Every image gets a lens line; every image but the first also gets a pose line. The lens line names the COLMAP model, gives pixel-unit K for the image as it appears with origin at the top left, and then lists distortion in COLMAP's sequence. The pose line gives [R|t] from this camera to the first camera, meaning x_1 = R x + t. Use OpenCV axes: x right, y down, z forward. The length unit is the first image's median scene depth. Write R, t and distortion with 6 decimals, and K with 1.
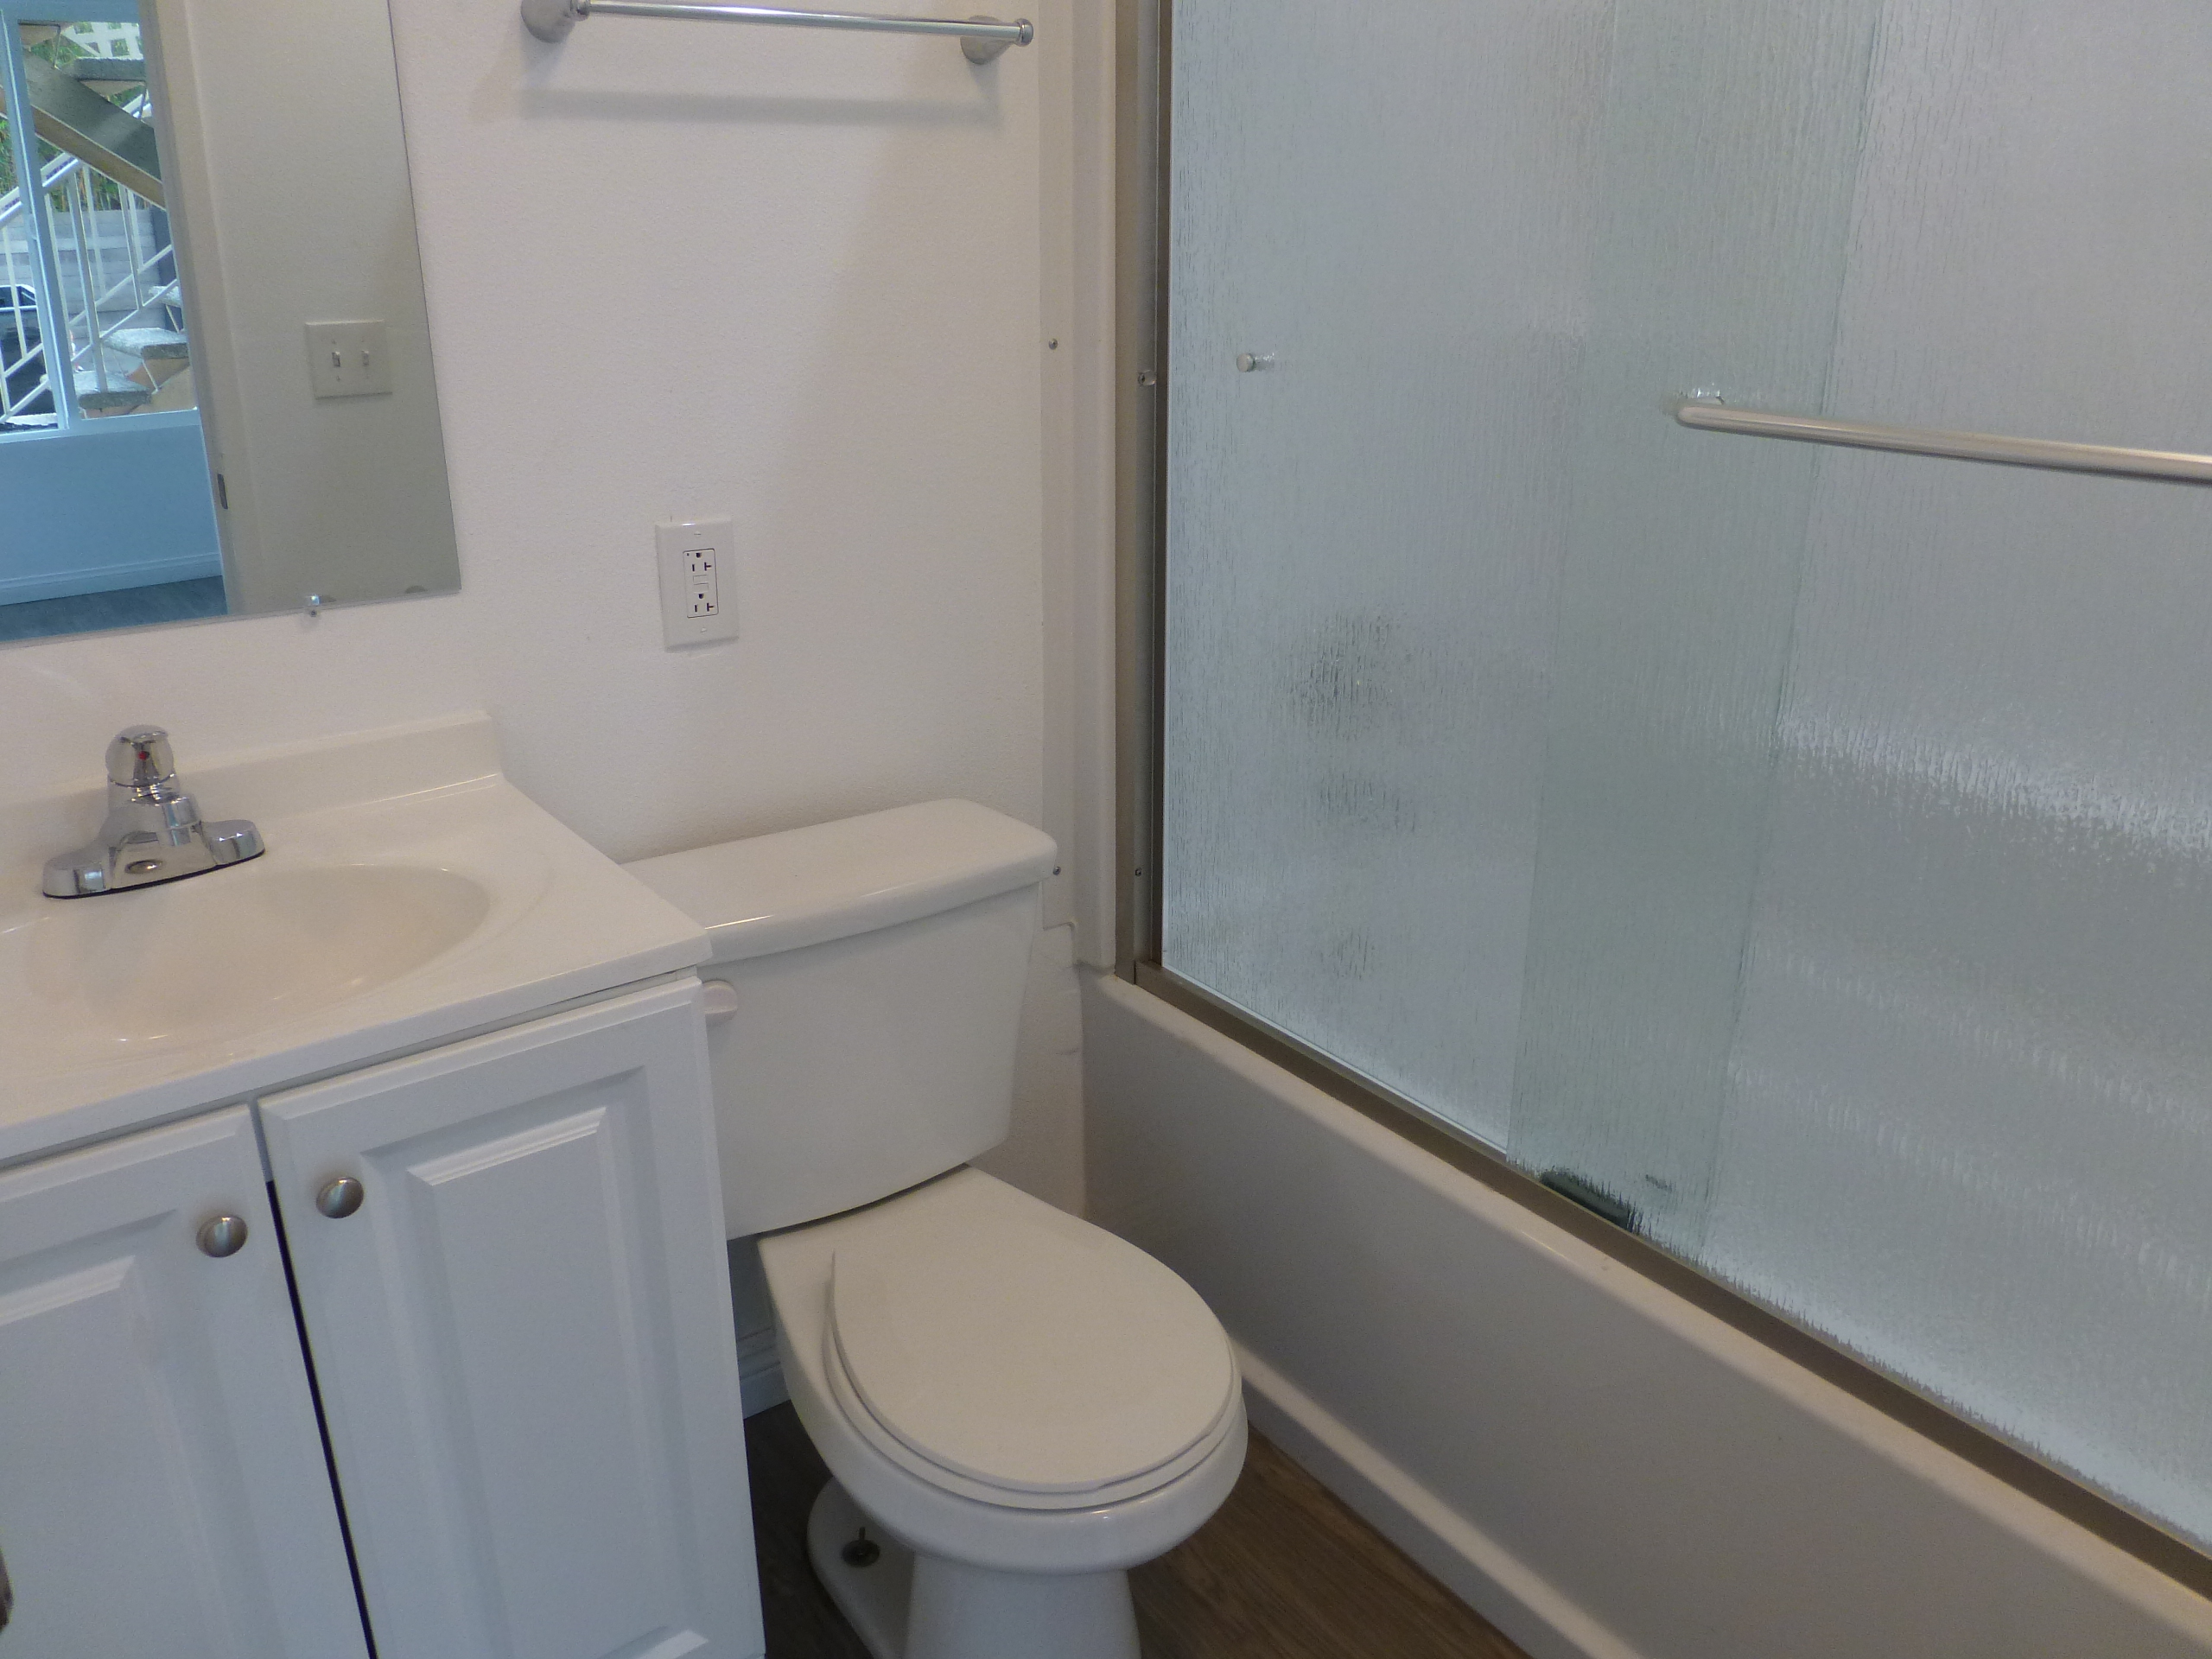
lens RADIAL K [[1585.2, 0, 1106.0], [0, 1585.2, 829.5], [0, 0, 1]] dist [-0.026003, -0.006433]
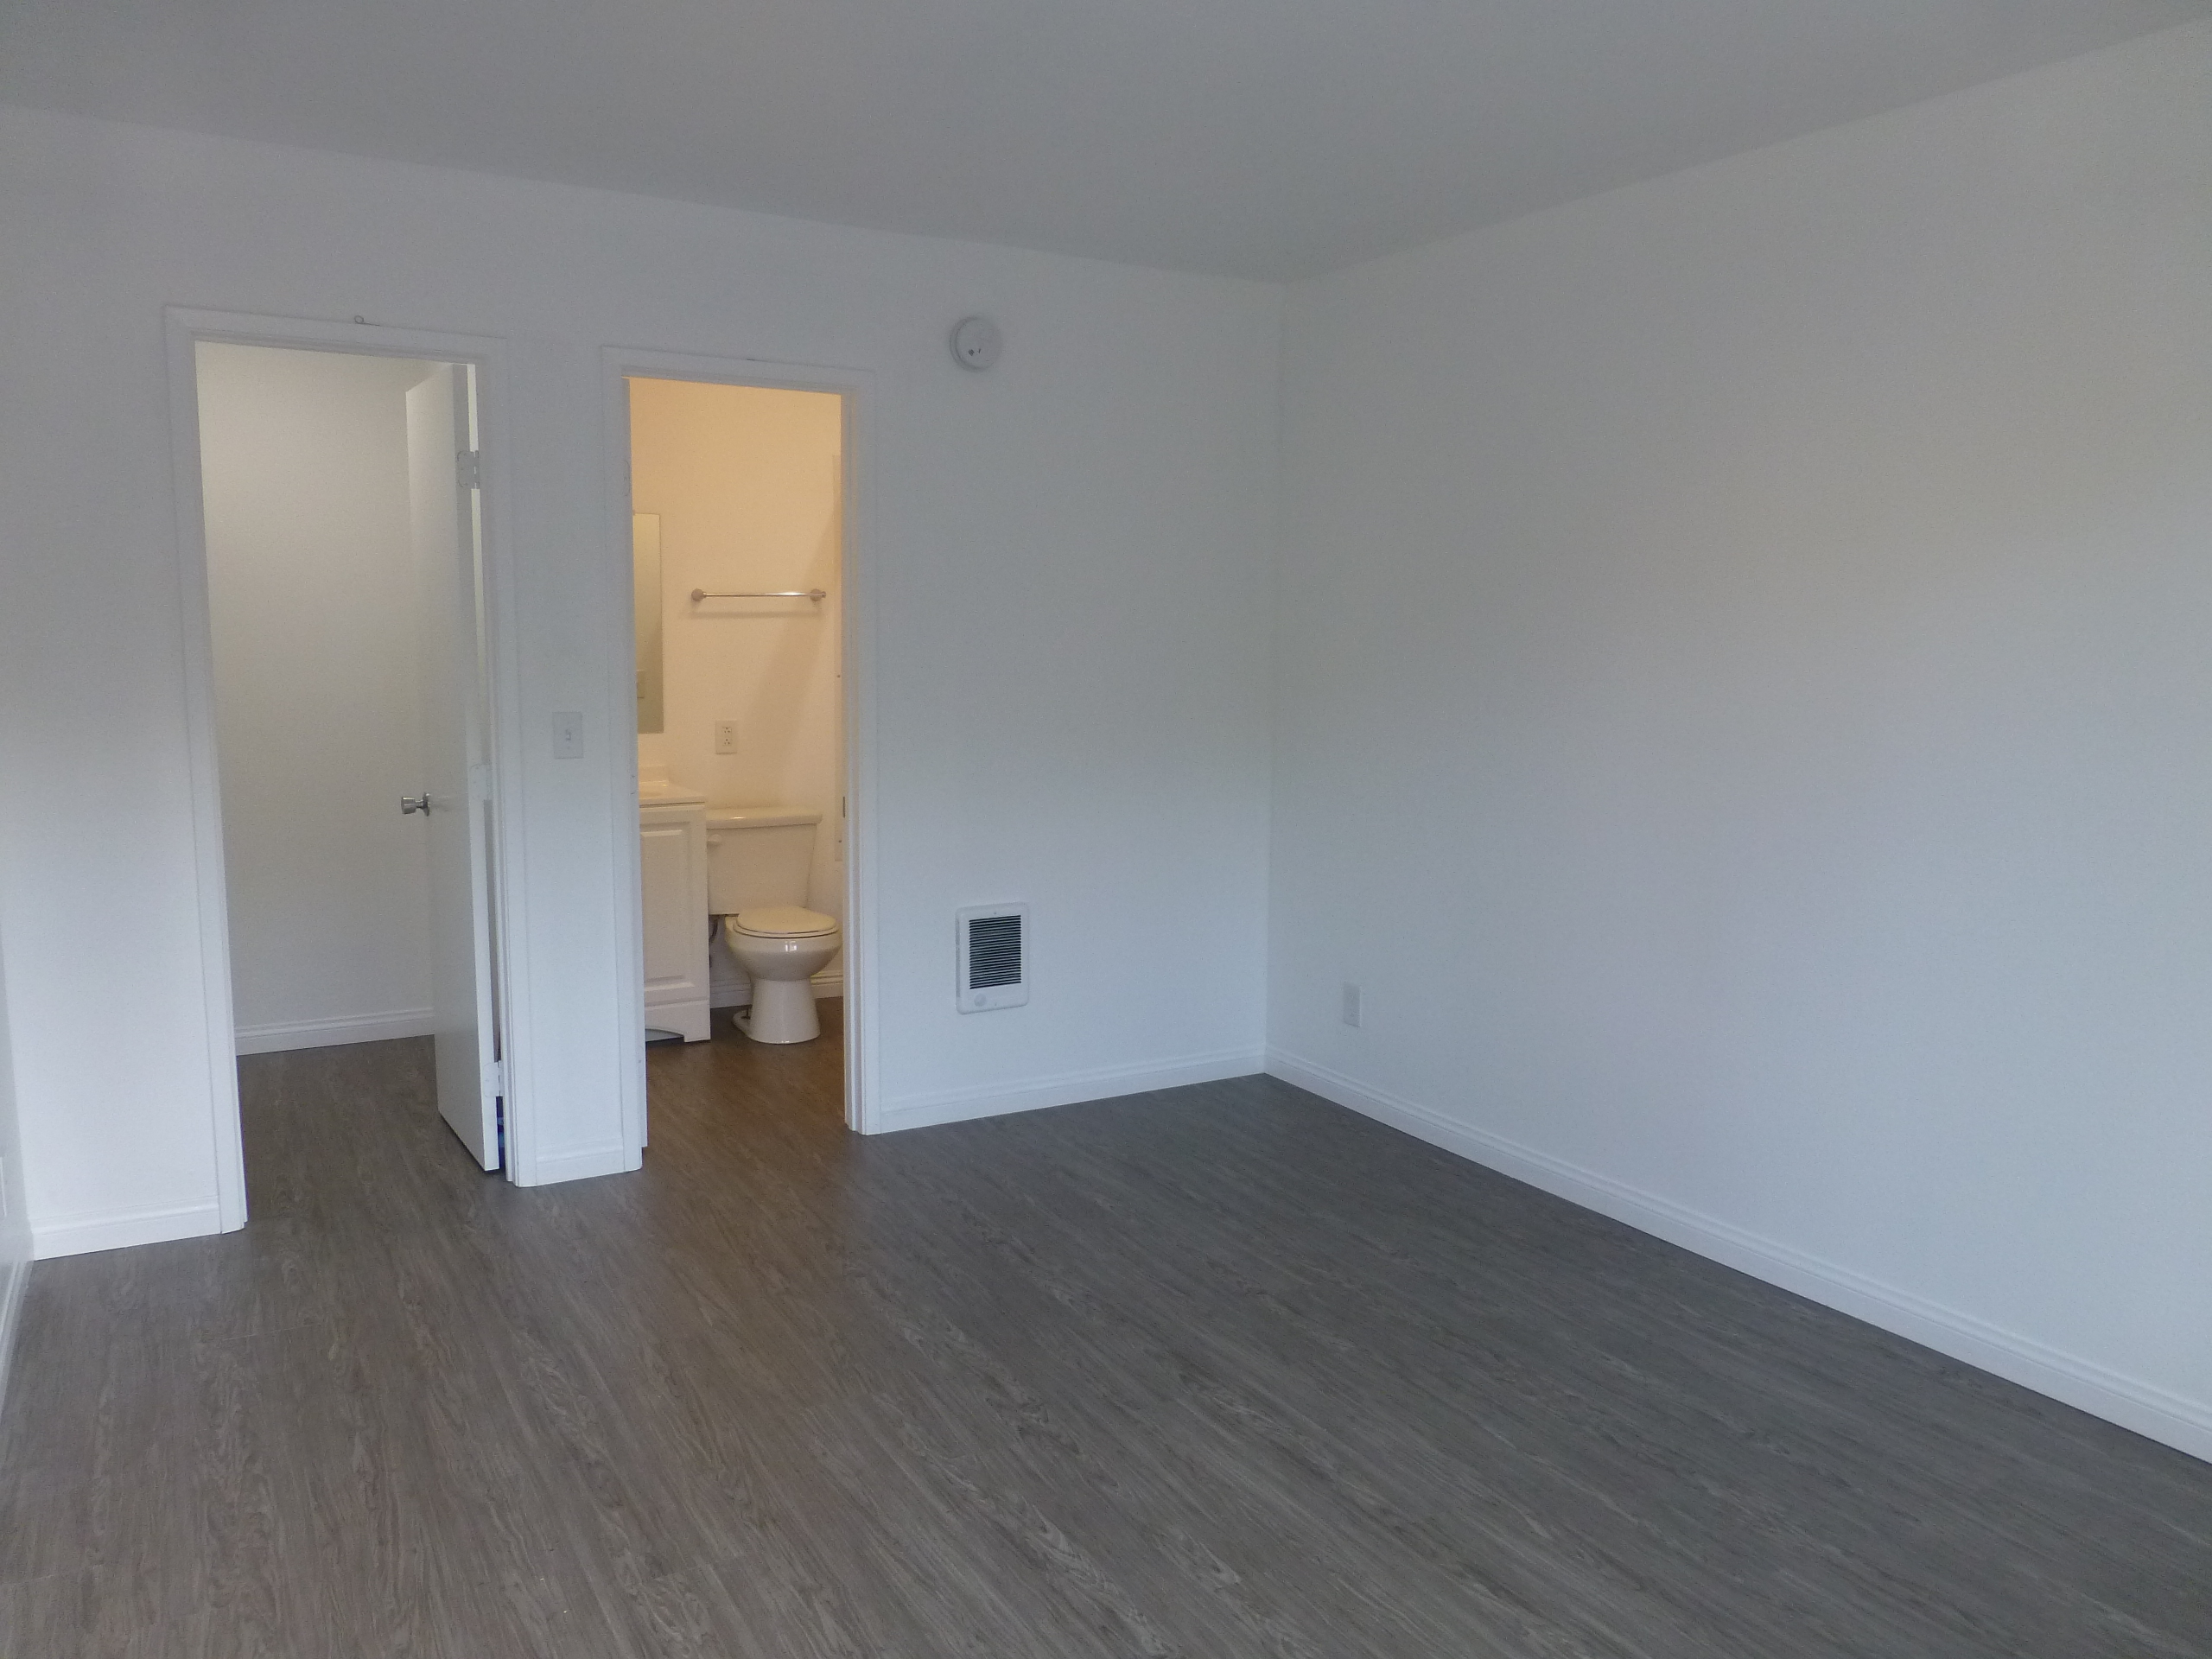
lens RADIAL K [[1585.2, 0, 1106.0], [0, 1585.2, 829.5], [0, 0, 1]] dist [-0.026003, -0.006433]
pose [[0.993172, 0.031696, -0.112271, 1.095037], [-0.054992, 0.975952, -0.210936, 0.826067], [0.102885, 0.215669, 0.971031, -2.562112]]
